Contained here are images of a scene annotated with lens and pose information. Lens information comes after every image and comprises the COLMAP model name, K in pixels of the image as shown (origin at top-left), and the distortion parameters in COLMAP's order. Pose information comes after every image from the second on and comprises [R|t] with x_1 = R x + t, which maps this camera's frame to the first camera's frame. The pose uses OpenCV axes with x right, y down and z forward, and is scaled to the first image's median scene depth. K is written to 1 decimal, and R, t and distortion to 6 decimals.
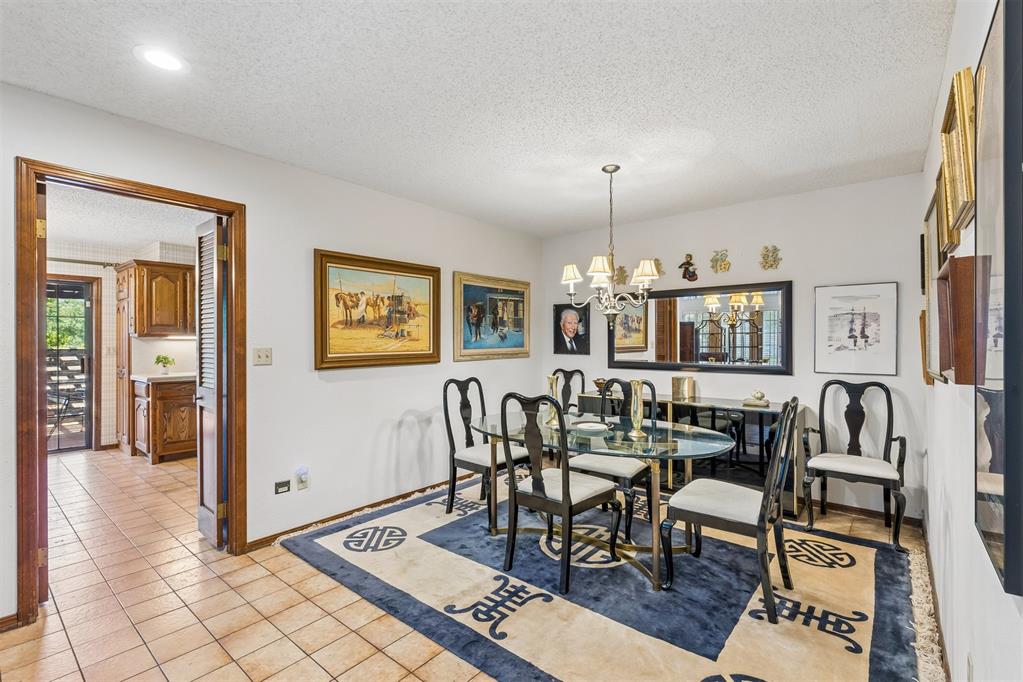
lens RADIAL K [[462.2, 0, 504.6], [0, 462.2, 342.3], [0, 0, 1]] dist [0.002040, -0.000240]
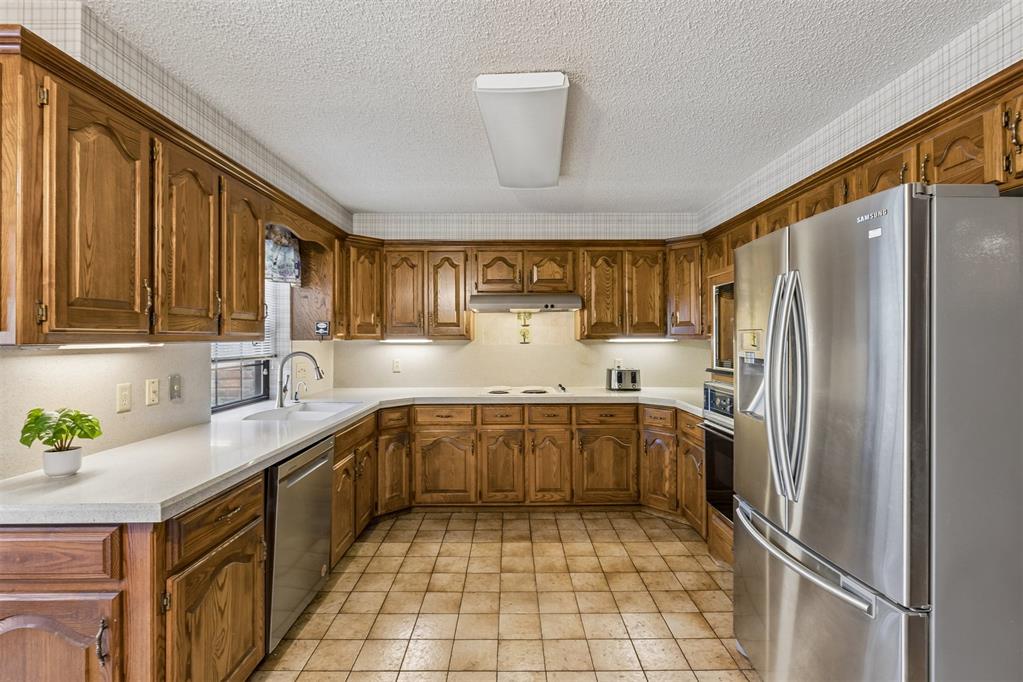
lens RADIAL K [[469.1, 0, 500.2], [0, 469.1, 334.7], [0, 0, 1]] dist [0.000151, -0.000363]
pose [[0.773382, 0.002120, 0.633937, -0.728934], [0.003591, 0.999964, -0.007725, -0.014163], [-0.633931, 0.008251, 0.773346, 0.621491]]
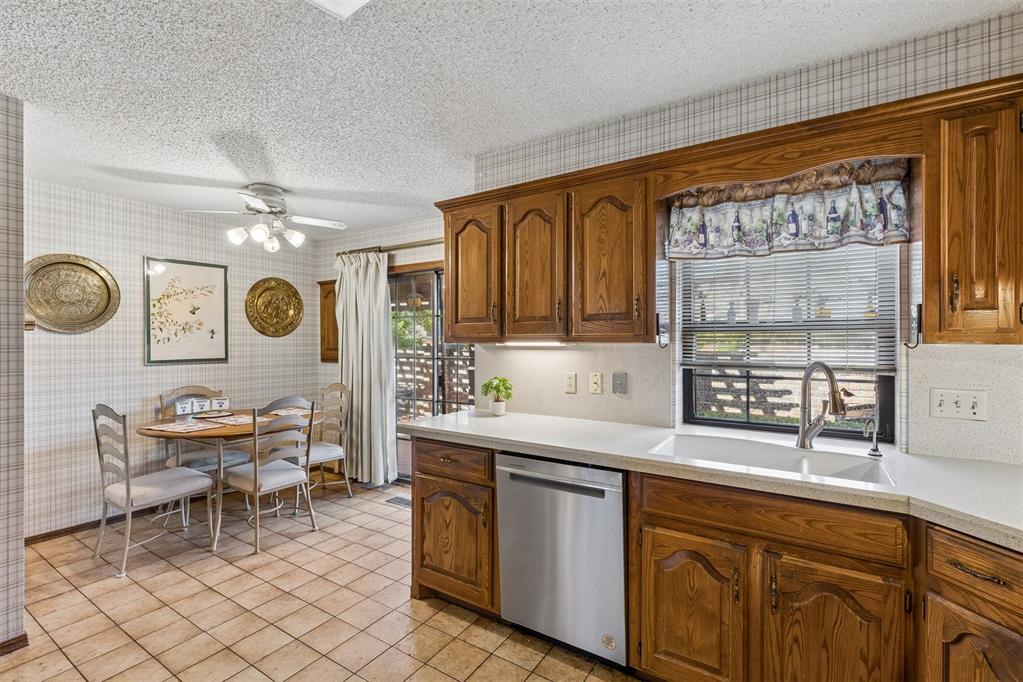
lens RADIAL K [[459.3, 0, 510.2], [0, 459.3, 338.5], [0, 0, 1]] dist [-0.000942, -0.000275]
pose [[0.134183, -0.003270, -0.990951, -0.232368], [-0.001365, 0.999993, -0.003484, -0.014554], [0.990956, 0.001820, 0.134178, 0.971656]]
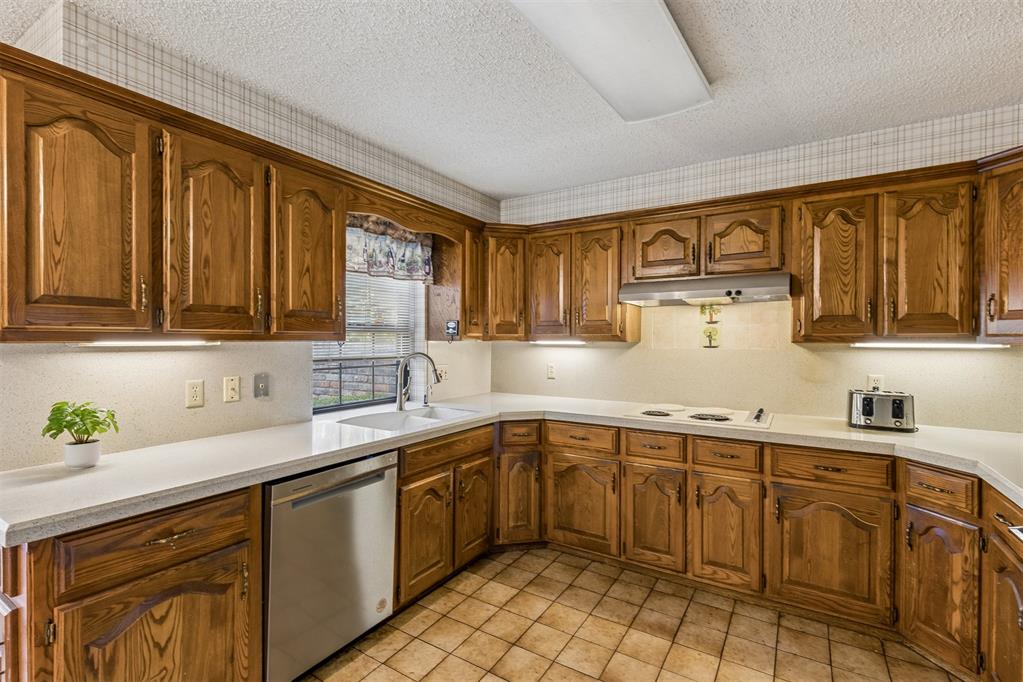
lens RADIAL K [[462.2, 0, 504.6], [0, 462.2, 342.3], [0, 0, 1]] dist [0.002040, -0.000240]
pose [[0.990905, 0.002854, 0.134535, -0.518338], [-0.003503, 0.999983, 0.004589, -0.013455], [-0.134519, -0.005018, 0.990898, 0.685887]]
